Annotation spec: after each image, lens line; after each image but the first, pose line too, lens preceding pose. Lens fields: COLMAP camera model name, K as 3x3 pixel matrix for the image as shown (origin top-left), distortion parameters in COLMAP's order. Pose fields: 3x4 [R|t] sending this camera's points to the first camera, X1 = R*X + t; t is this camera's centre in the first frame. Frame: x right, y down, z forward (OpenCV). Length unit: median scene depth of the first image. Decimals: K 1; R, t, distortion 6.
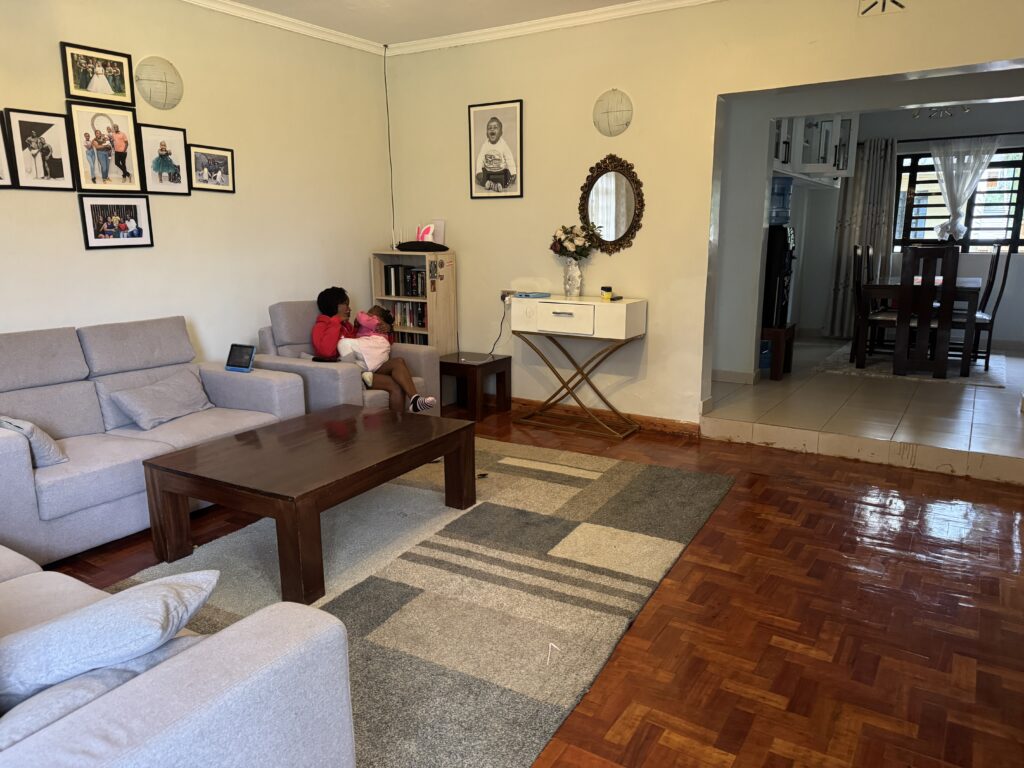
lens RADIAL K [[704.9, 0, 508.2], [0, 704.9, 387.7], [0, 0, 1]] dist [0.043772, -0.050096]
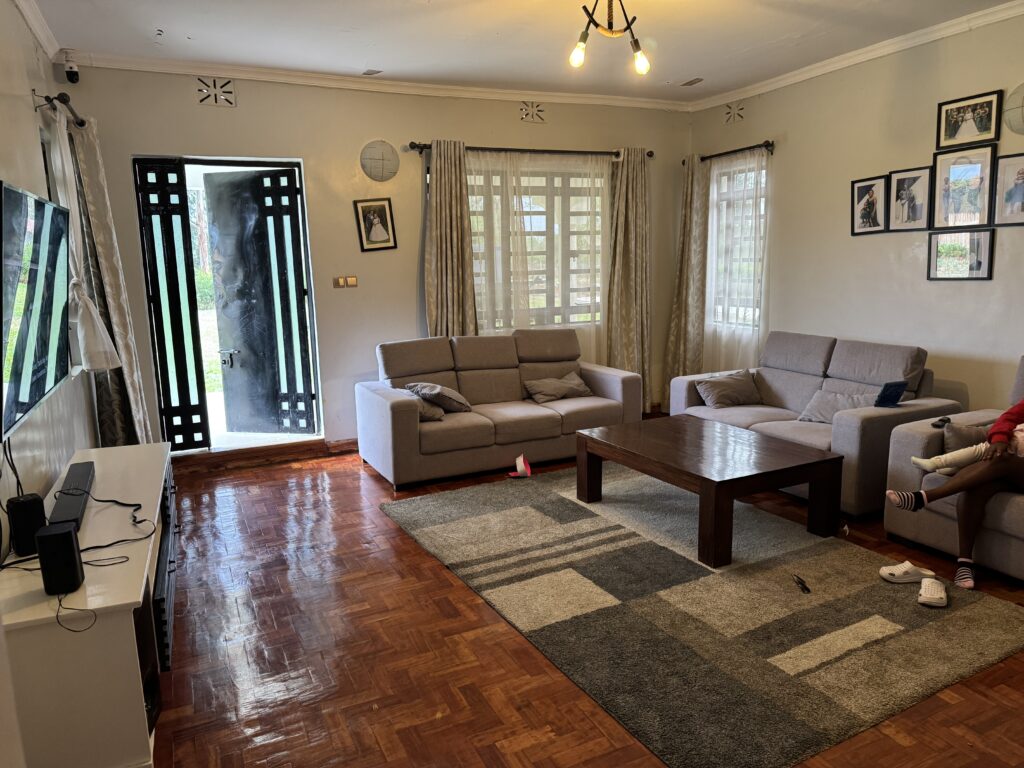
lens RADIAL K [[707.5, 0, 505.1], [0, 707.5, 382.7], [0, 0, 1]] dist [0.032886, -0.032568]
pose [[-0.523702, 0.167147, -0.835343, 0.691681], [-0.156621, 0.944958, 0.287271, -0.241646], [0.837380, 0.281277, -0.468698, 0.939265]]
